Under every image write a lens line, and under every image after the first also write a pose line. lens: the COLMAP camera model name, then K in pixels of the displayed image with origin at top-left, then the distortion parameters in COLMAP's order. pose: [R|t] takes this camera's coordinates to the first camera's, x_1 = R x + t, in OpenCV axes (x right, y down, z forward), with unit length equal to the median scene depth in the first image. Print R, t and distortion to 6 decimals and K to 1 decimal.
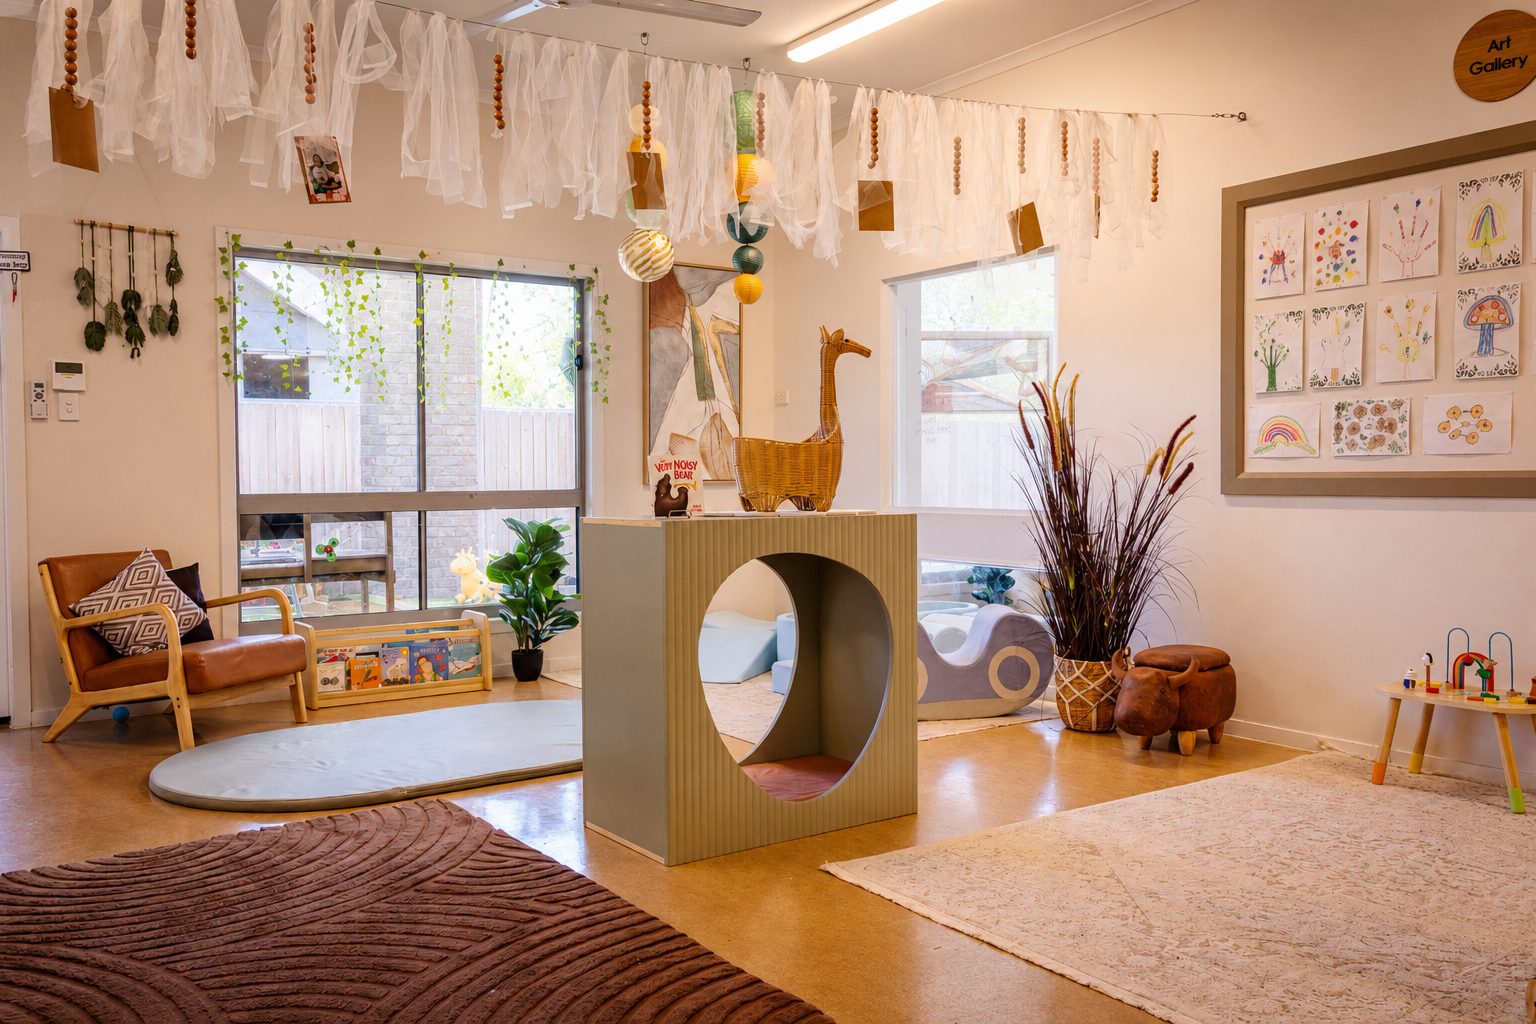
lens RADIAL K [[1221.5, 0, 768.0], [0, 1221.5, 512.0], [0, 0, 1]] dist [-0.015631, -0.012175]
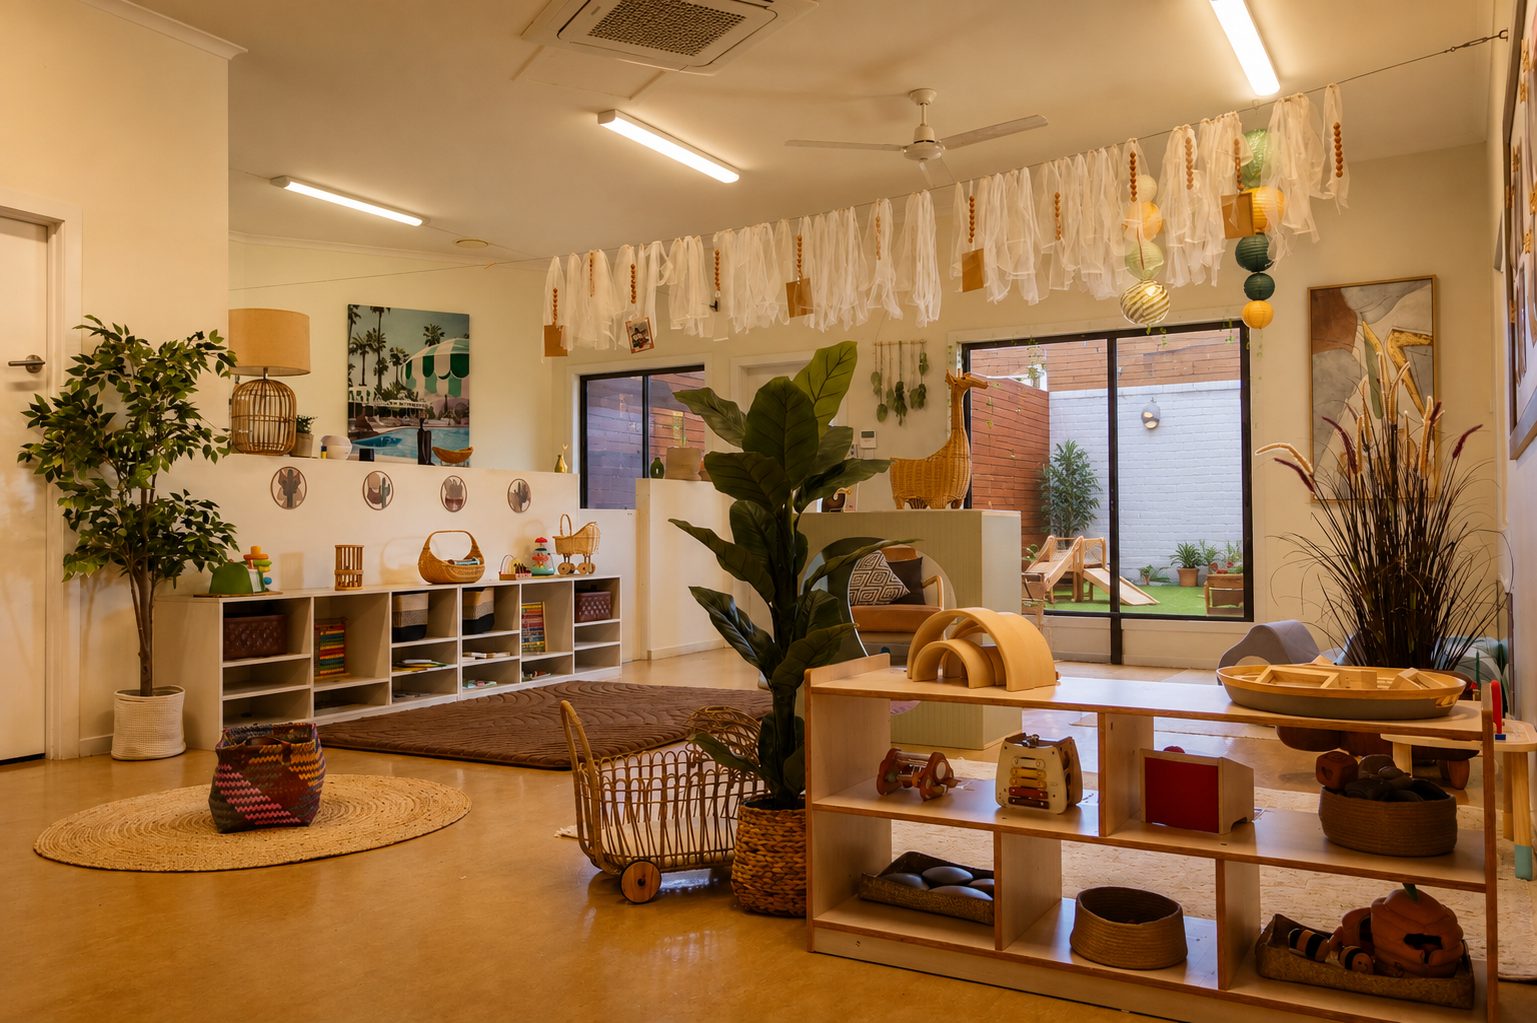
lens RADIAL K [[1222.3, 0, 768.5], [0, 1222.3, 511.5], [0, 0, 1]] dist [-0.015631, -0.012175]
pose [[0.413270, -0.012176, -0.910527, 0.827433], [-0.027454, 0.999289, -0.025824, 0.029162], [0.910195, 0.035670, 0.412642, 0.200900]]
